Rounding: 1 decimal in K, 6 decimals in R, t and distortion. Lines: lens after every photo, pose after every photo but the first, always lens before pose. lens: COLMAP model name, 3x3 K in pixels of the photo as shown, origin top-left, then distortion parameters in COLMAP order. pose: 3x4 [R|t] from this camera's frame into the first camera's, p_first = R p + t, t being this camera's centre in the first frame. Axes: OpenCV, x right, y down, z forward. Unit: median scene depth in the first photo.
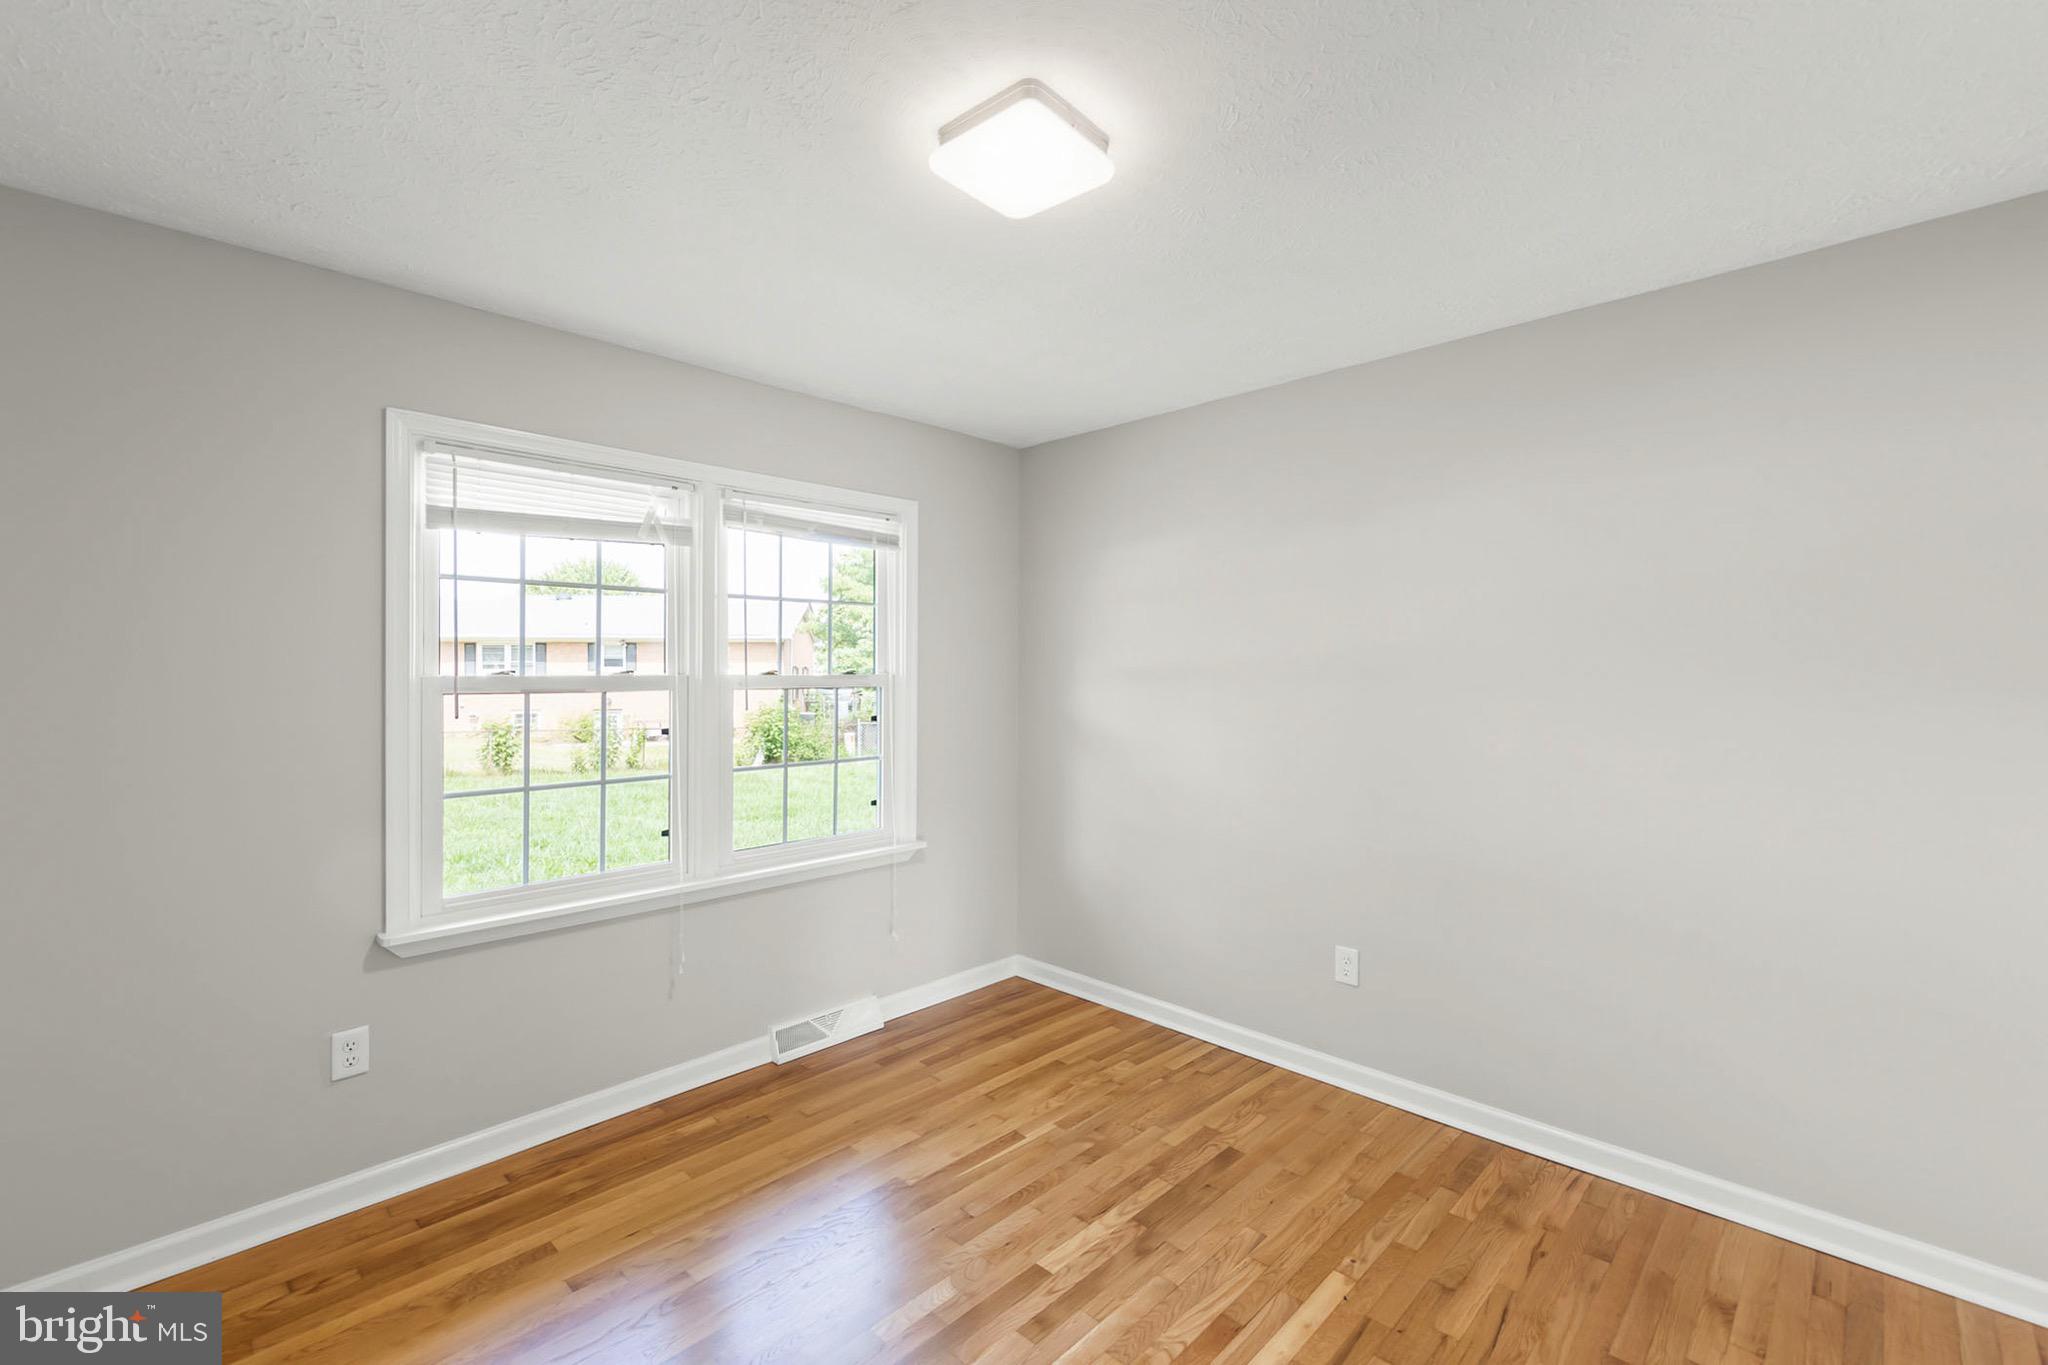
lens RADIAL K [[890.1, 0, 997.8], [0, 890.1, 674.9], [0, 0, 1]] dist [0.010675, -0.002080]
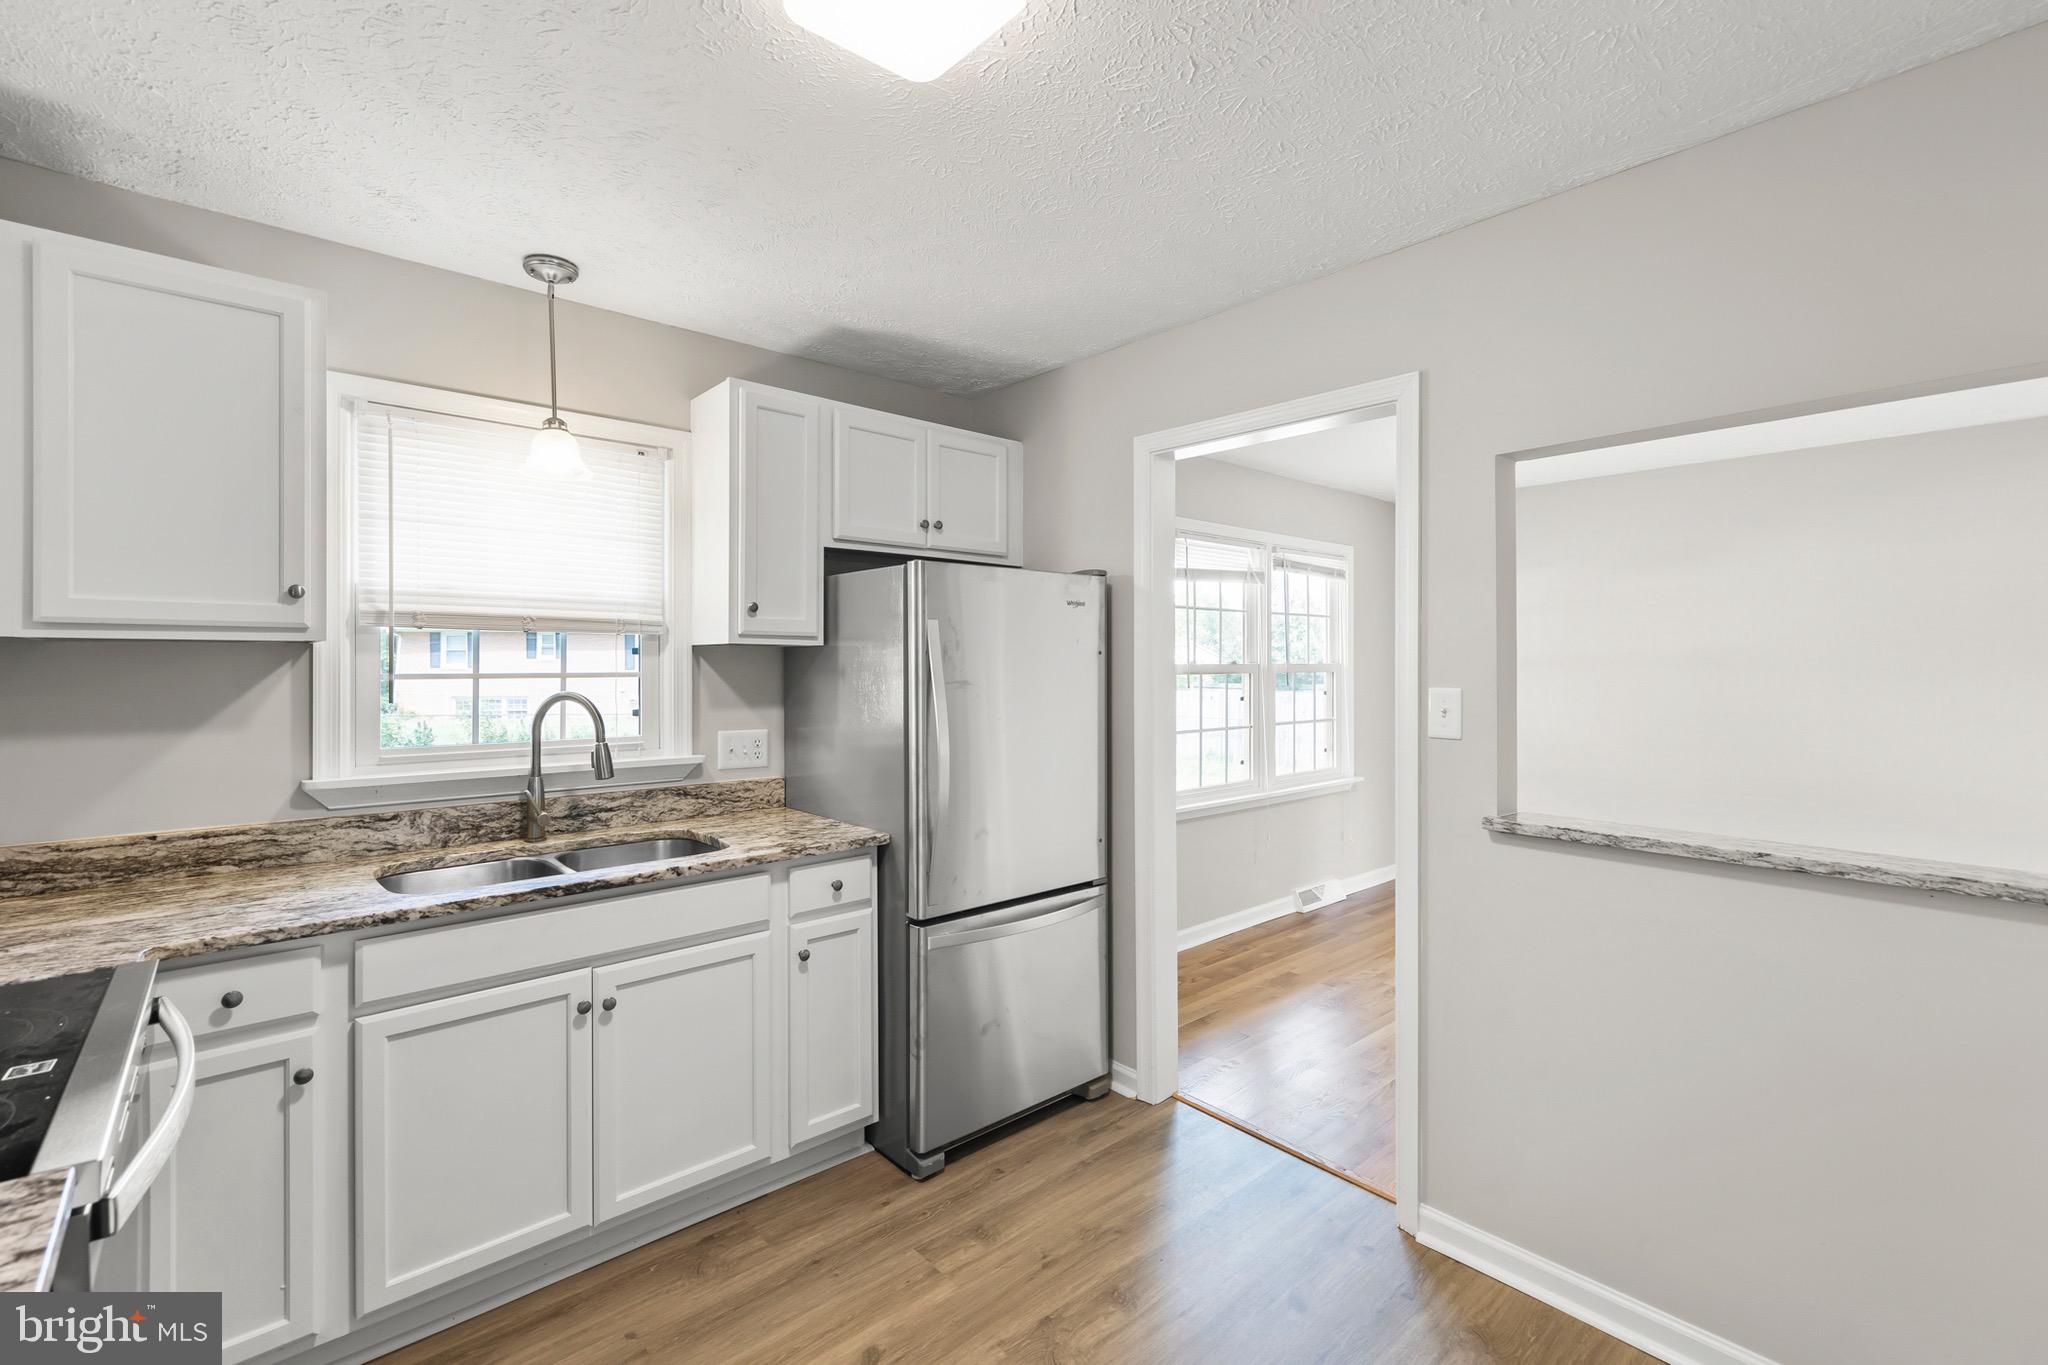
lens RADIAL K [[890.1, 0, 973.5], [0, 890.1, 663.8], [0, 0, 1]] dist [0.010675, -0.002080]
pose [[0.995953, -0.008250, -0.089500, -0.833854], [0.007097, 0.999888, -0.013199, 0.021339], [0.089599, 0.012510, 0.995899, -0.752643]]
